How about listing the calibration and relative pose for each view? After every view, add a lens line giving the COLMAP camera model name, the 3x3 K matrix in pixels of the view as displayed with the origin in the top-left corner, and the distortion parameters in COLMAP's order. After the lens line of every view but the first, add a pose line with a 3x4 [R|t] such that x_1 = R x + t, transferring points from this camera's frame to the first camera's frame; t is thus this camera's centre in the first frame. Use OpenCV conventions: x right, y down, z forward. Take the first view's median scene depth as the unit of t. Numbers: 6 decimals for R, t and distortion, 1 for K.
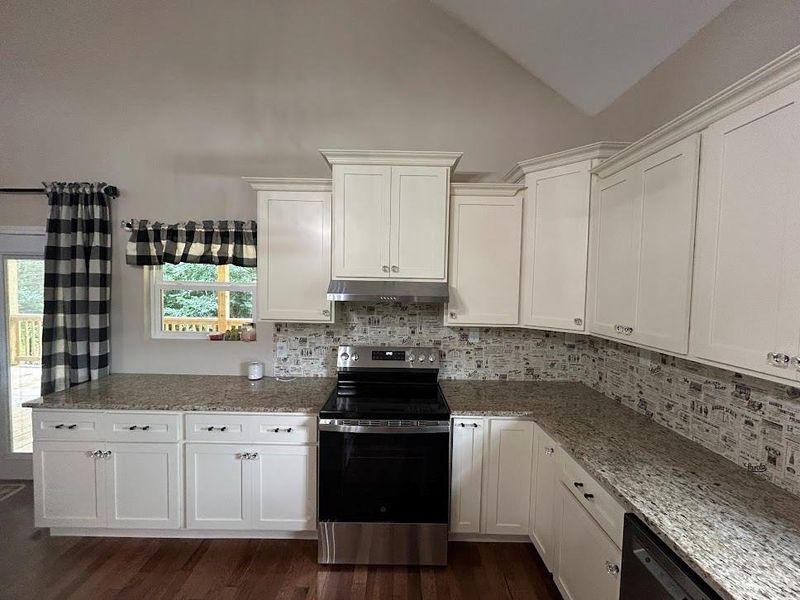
lens RADIAL K [[324.7, 0, 399.6], [0, 324.7, 299.8], [0, 0, 1]] dist [-0.002109, 0.001862]
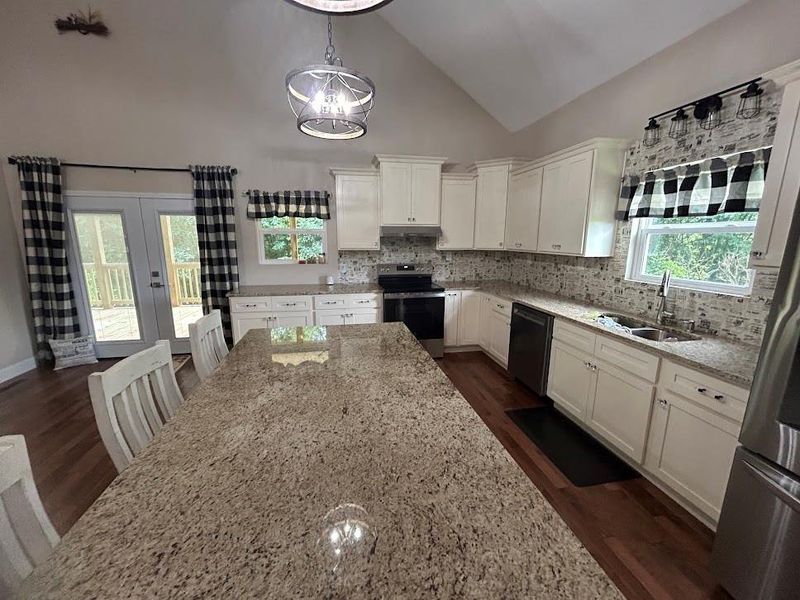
lens RADIAL K [[324.7, 0, 399.4], [0, 324.7, 298.9], [0, 0, 1]] dist [-0.002109, 0.001862]
pose [[0.983008, -0.050898, 0.176364, -0.403550], [0.024443, 0.988528, 0.149044, 0.070393], [-0.181927, -0.142201, 0.972976, -0.808844]]
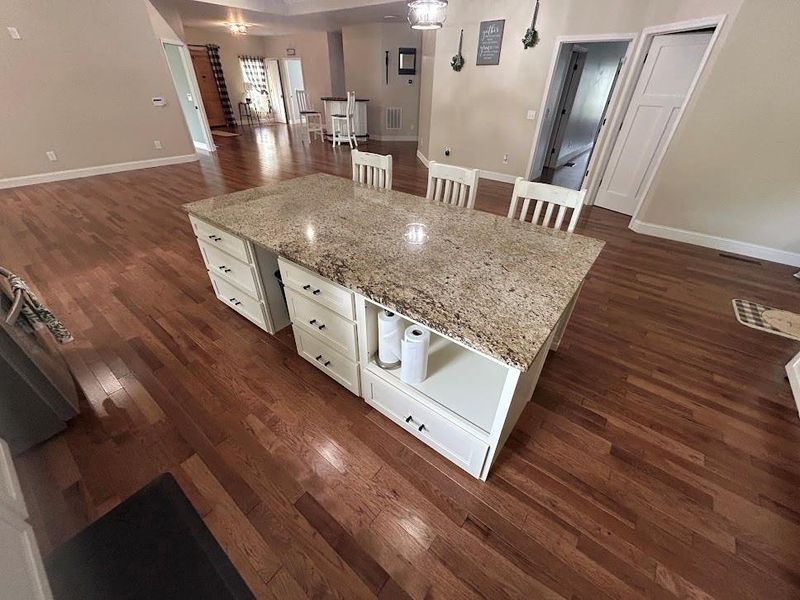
lens RADIAL K [[324.7, 0, 400.5], [0, 324.7, 299.5], [0, 0, 1]] dist [-0.002109, 0.001862]
pose [[-0.623468, 0.412925, -0.663913, 0.169884], [-0.064748, 0.818972, 0.570169, 0.024520], [0.779163, 0.398469, -0.483867, 0.382617]]
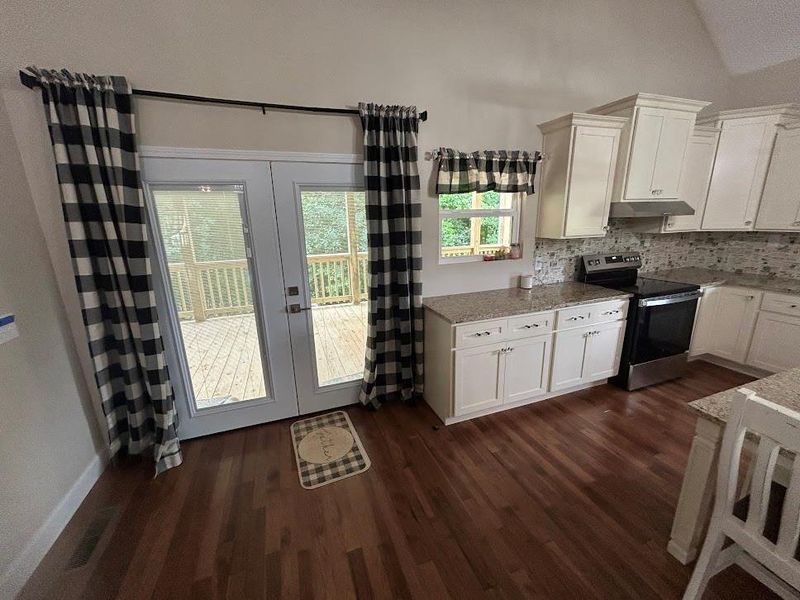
lens RADIAL K [[324.7, 0, 399.2], [0, 324.7, 299.5], [0, 0, 1]] dist [-0.002109, 0.001862]
pose [[0.940806, -0.125095, 0.315016, -1.345389], [0.057663, 0.974924, 0.214937, -0.008974], [-0.334004, -0.184049, 0.924428, 0.008752]]
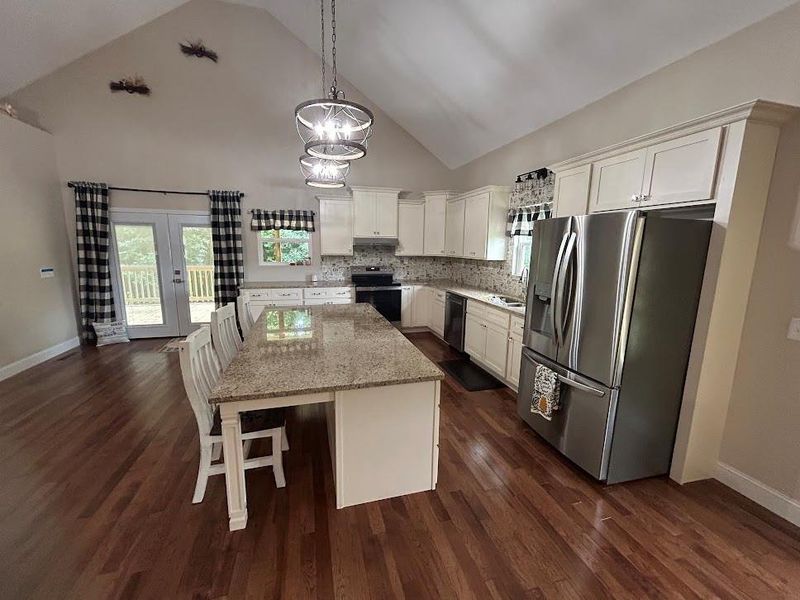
lens RADIAL K [[324.7, 0, 400.0], [0, 324.7, 298.8], [0, 0, 1]] dist [-0.002109, 0.001862]
pose [[0.964322, -0.049660, 0.260033, -0.480405], [0.016962, 0.991821, 0.126508, 0.089337], [-0.264188, -0.117584, 0.957277, -1.404444]]
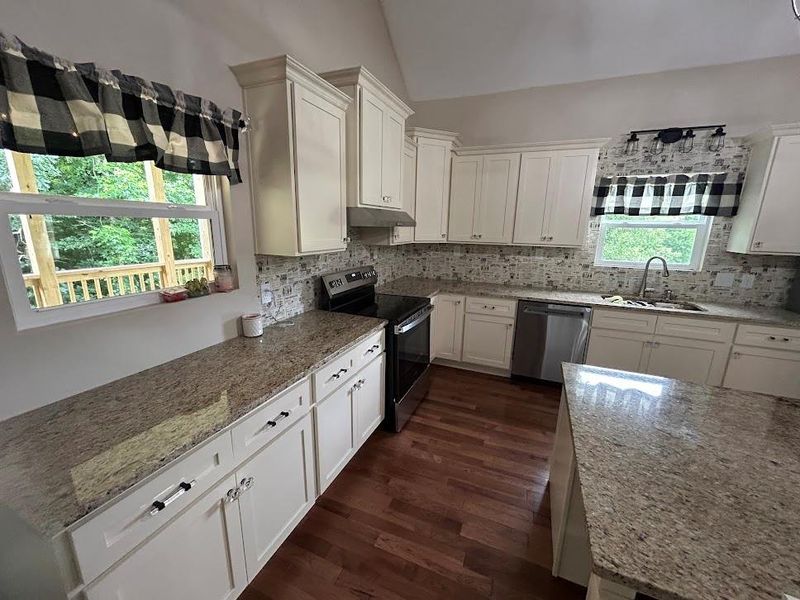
lens RADIAL K [[324.7, 0, 399.5], [0, 324.7, 299.6], [0, 0, 1]] dist [-0.002109, 0.001862]
pose [[0.397406, -0.219917, 0.890901, -1.010822], [0.030054, 0.973457, 0.226890, -0.004495], [-0.917150, -0.063393, 0.393467, 0.400927]]
